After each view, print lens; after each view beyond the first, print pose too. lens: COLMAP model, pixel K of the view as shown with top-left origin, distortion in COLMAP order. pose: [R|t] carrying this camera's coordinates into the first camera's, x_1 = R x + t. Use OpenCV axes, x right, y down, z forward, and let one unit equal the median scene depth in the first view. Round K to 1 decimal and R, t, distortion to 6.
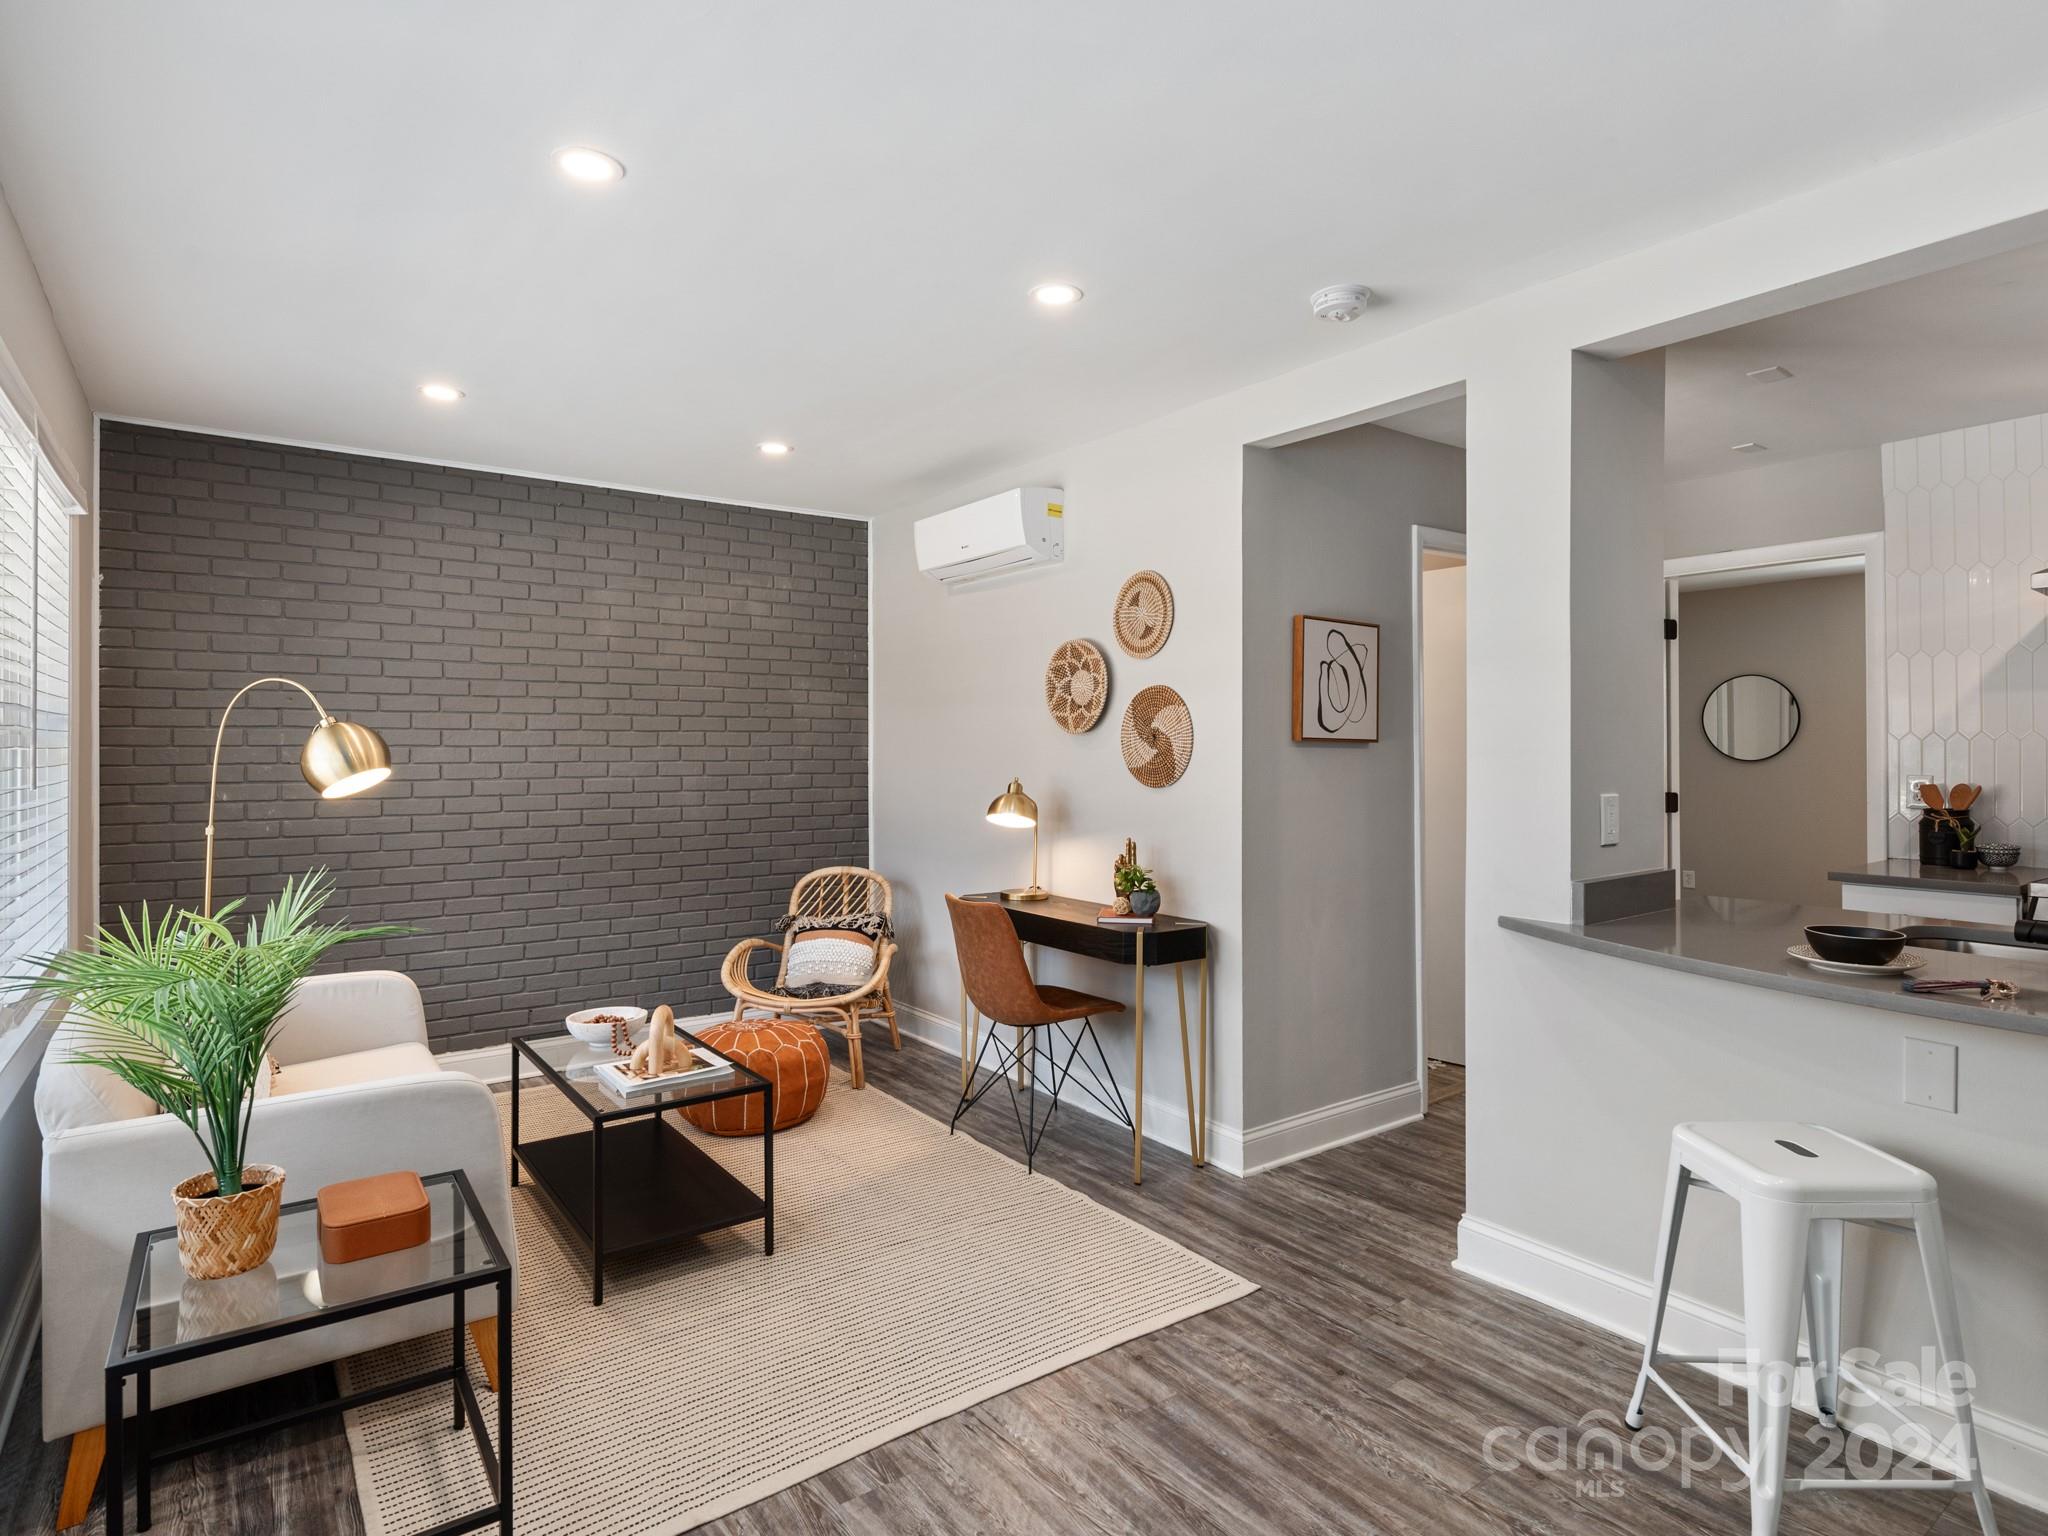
lens RADIAL K [[1069.0, 0, 1024.0], [0, 1069.0, 768.0], [0, 0, 1]] dist [-0.001700, -0.000224]
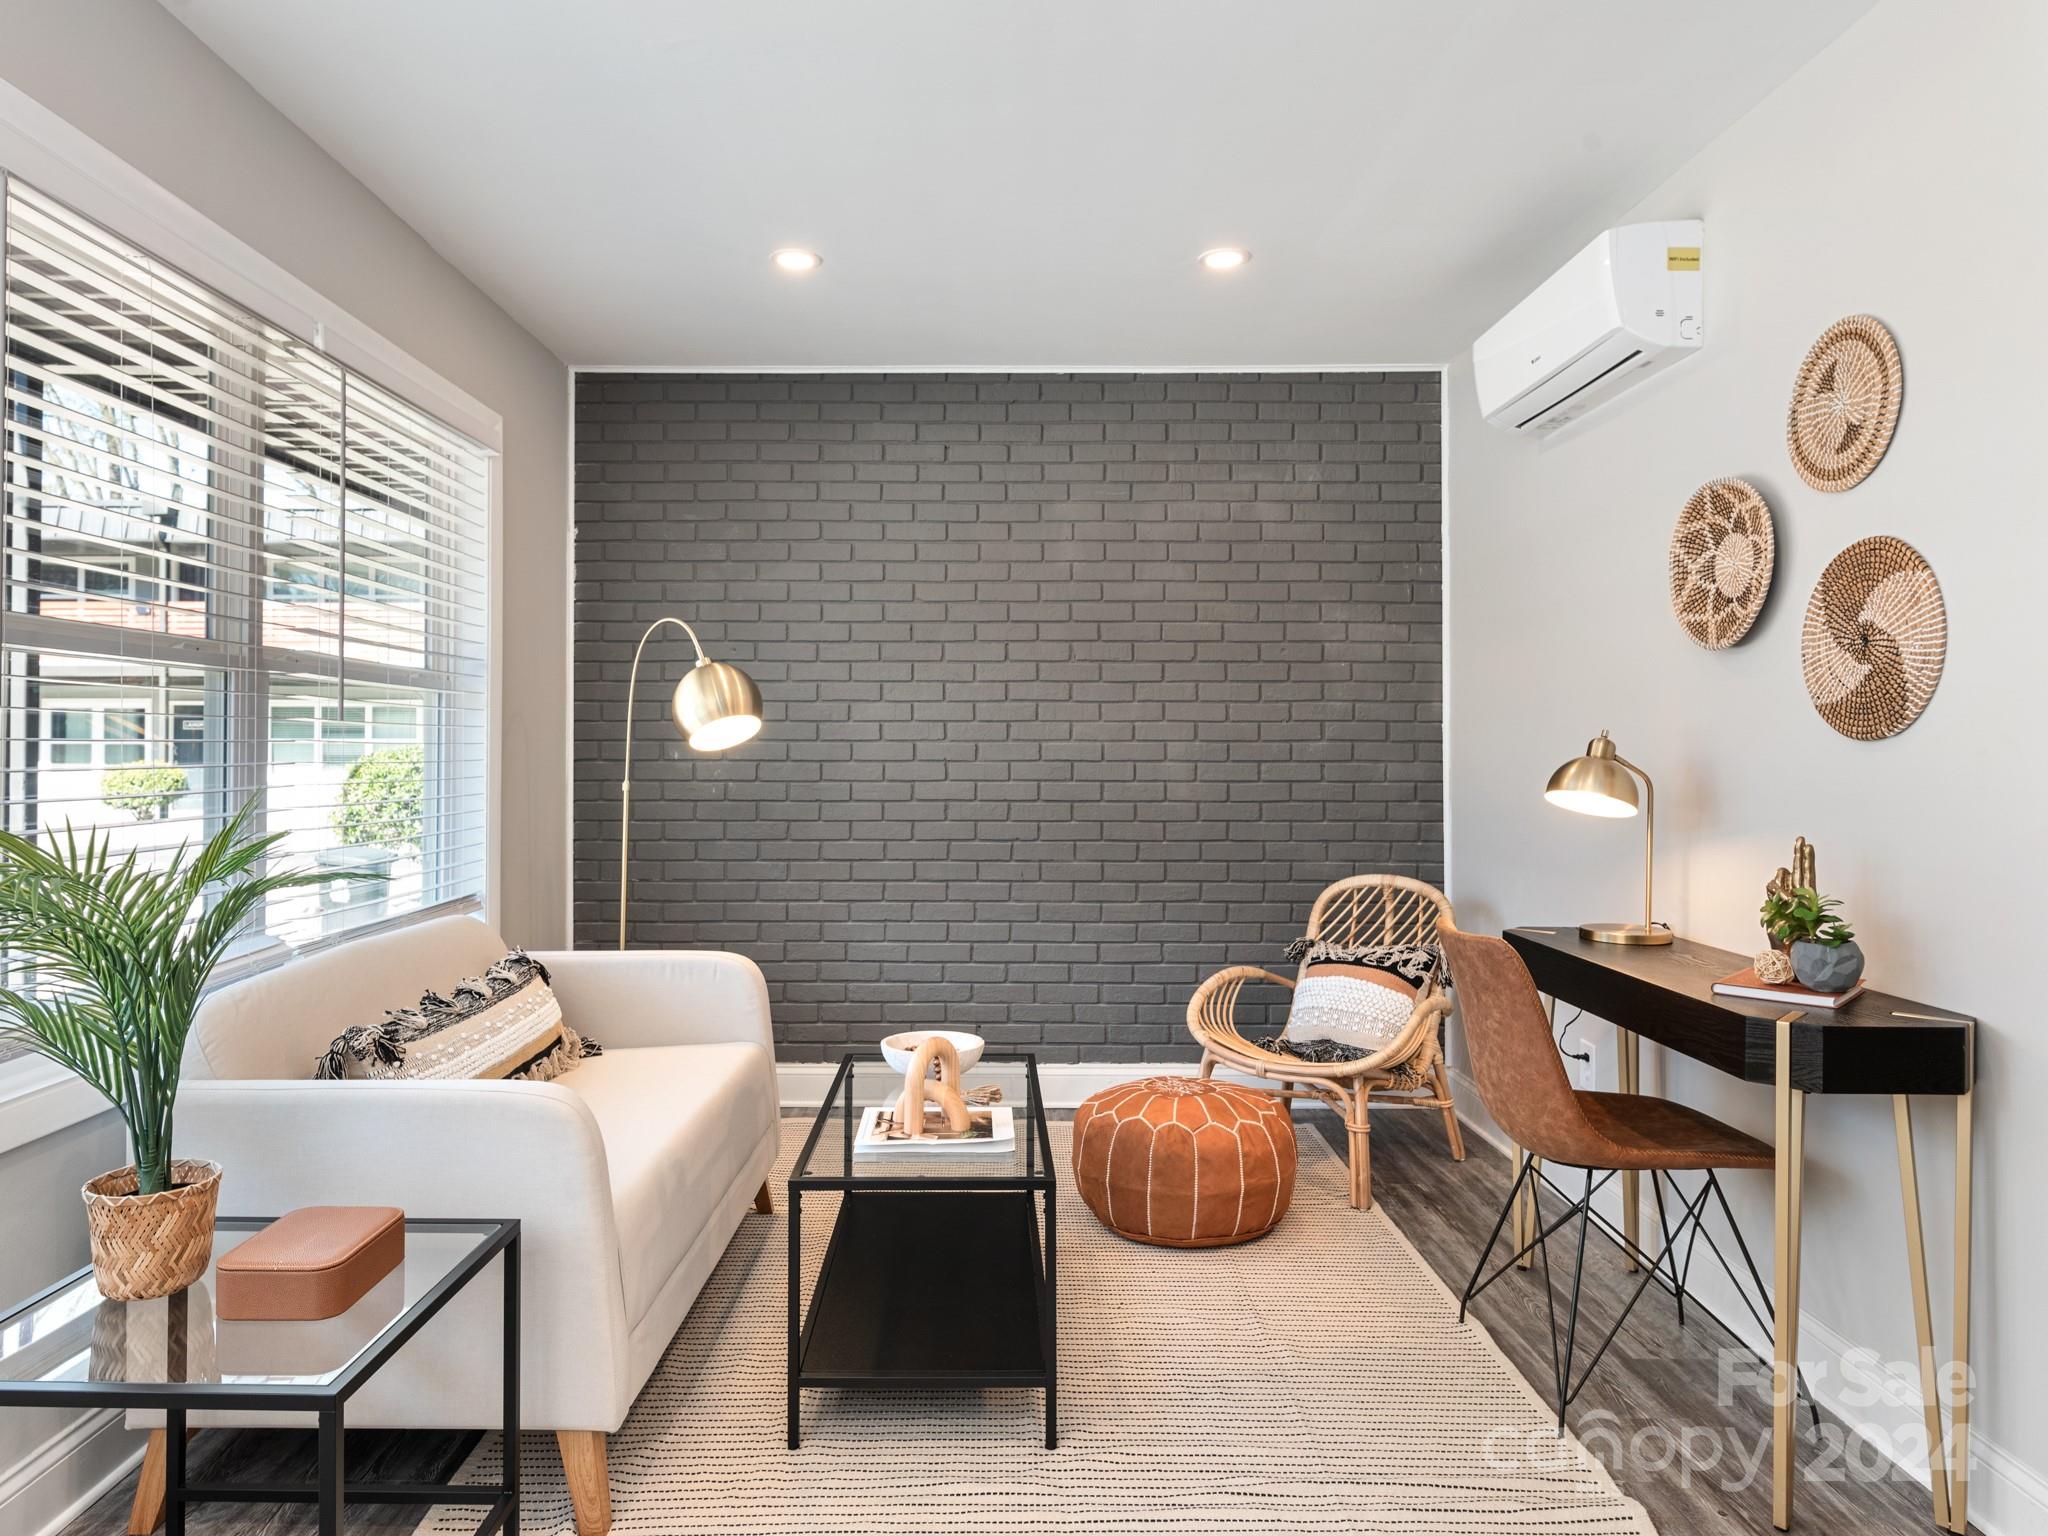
lens RADIAL K [[1245.8, 0, 1020.5], [0, 1245.8, 754.8], [0, 0, 1]] dist [-0.003851, -0.000697]
pose [[0.809177, 0.002048, -0.587561, 0.128348], [-0.011712, 0.999851, -0.012645, 0.033180], [0.587448, 0.017114, 0.809081, 0.257863]]
